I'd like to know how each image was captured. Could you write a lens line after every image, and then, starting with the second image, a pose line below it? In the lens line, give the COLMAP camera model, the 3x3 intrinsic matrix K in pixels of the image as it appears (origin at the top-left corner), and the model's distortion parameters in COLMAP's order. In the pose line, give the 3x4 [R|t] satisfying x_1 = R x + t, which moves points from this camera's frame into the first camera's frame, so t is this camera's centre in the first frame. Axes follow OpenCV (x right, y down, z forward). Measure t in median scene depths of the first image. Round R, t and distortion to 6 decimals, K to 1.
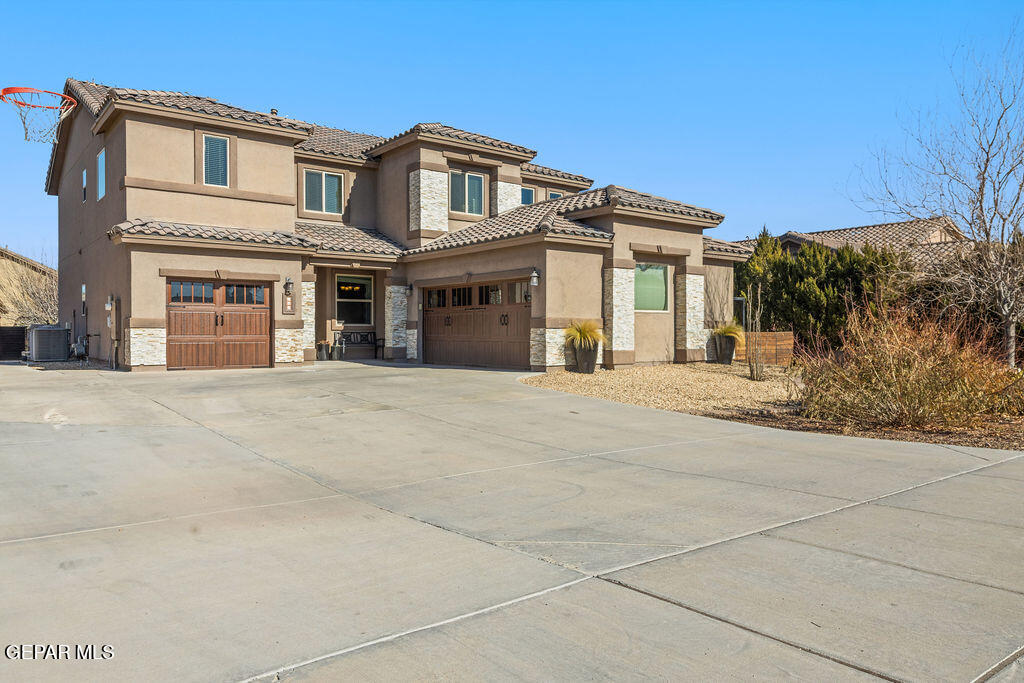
lens RADIAL K [[729.8, 0, 512.0], [0, 729.8, 341.5], [0, 0, 1]] dist [0.011361, 0.000772]
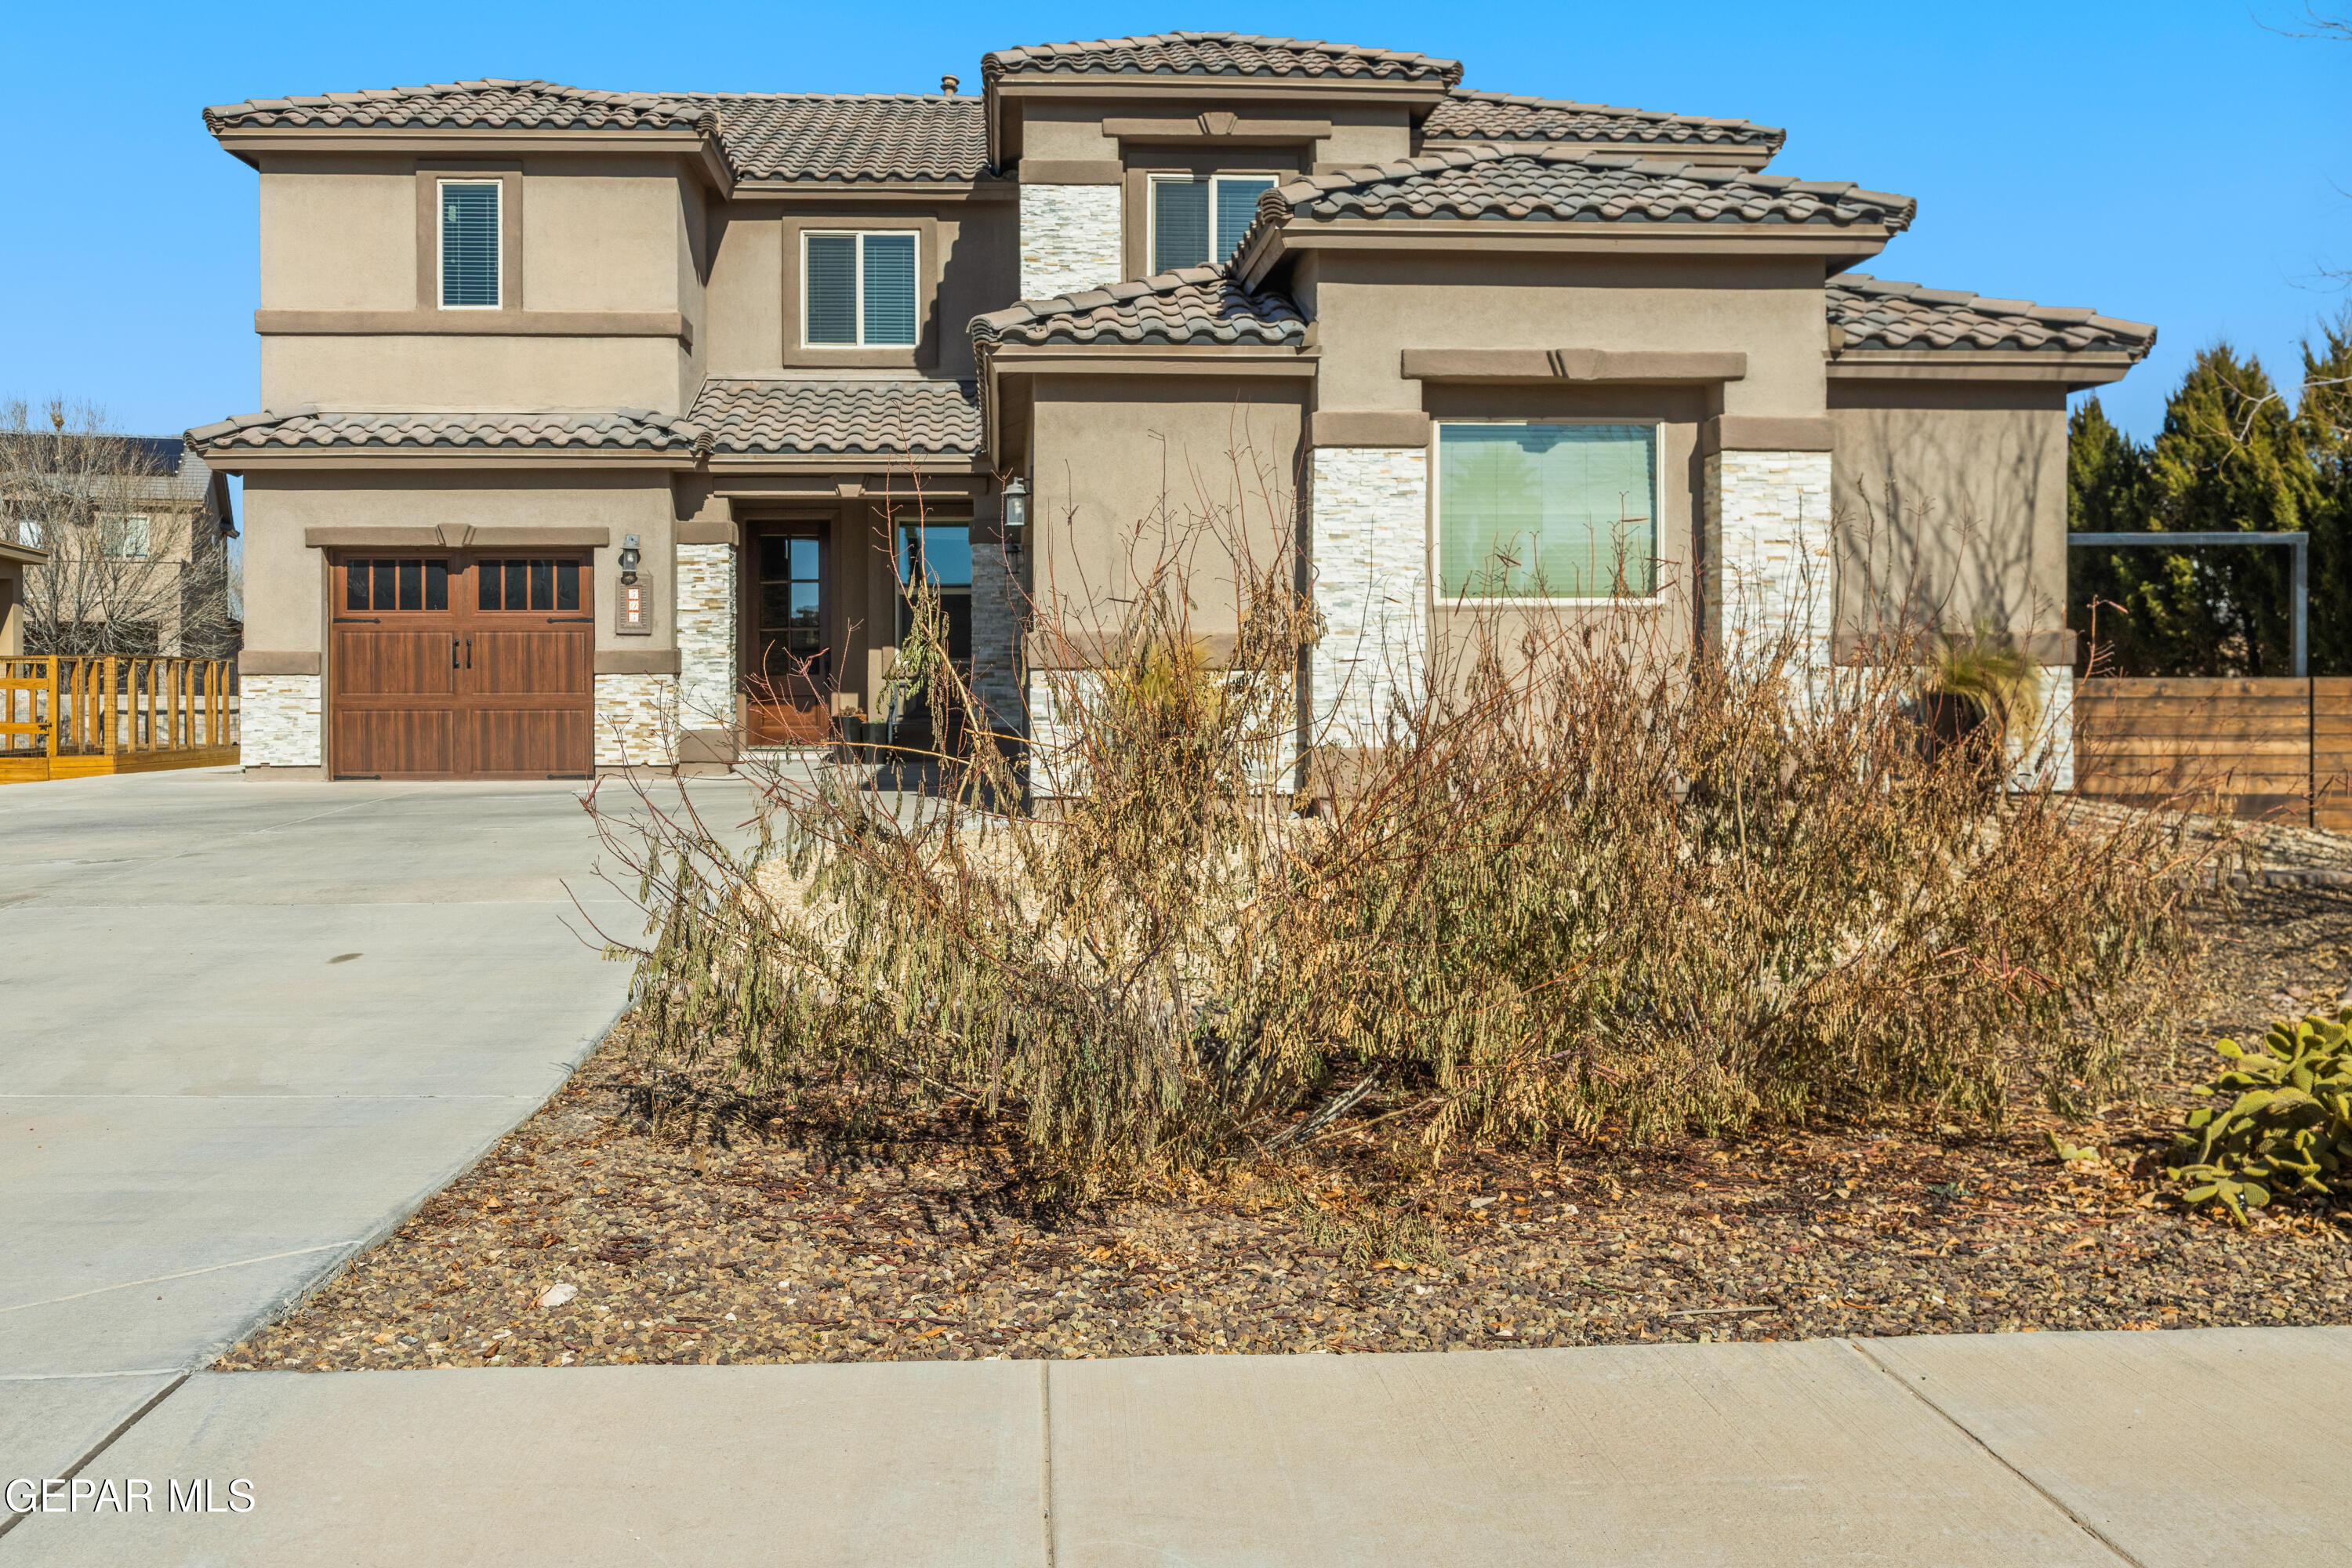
lens RADIAL K [[2055.0, 0, 1173.2], [0, 2055.0, 698.8], [0, 0, 1]] dist [-0.011740, 0.000123]
pose [[0.813546, 0.002503, -0.581495, 0.516820], [-0.005325, 0.999981, -0.003146, -0.003709], [0.581476, 0.005655, 0.813544, 0.323112]]
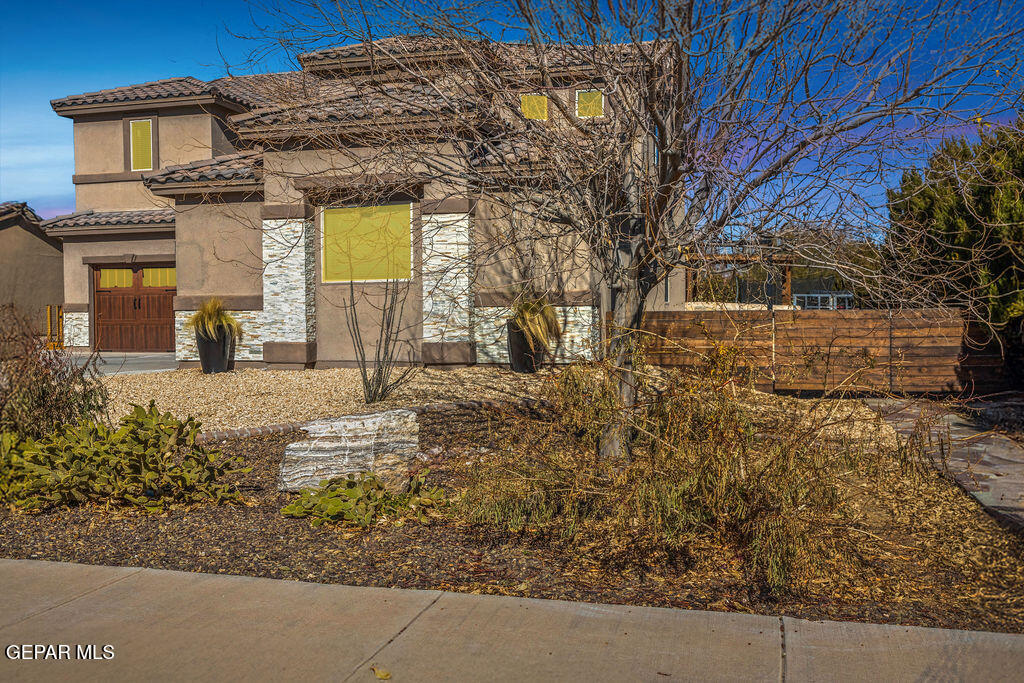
lens RADIAL K [[984.1, 0, 513.0], [0, 984.1, 326.1], [0, 0, 1]] dist [-0.000401, -0.001859]
pose [[0.563511, 0.007323, -0.826076, 0.969639], [-0.005712, 0.999971, 0.004968, -0.008036], [0.826089, 0.001919, 0.563537, 0.643510]]
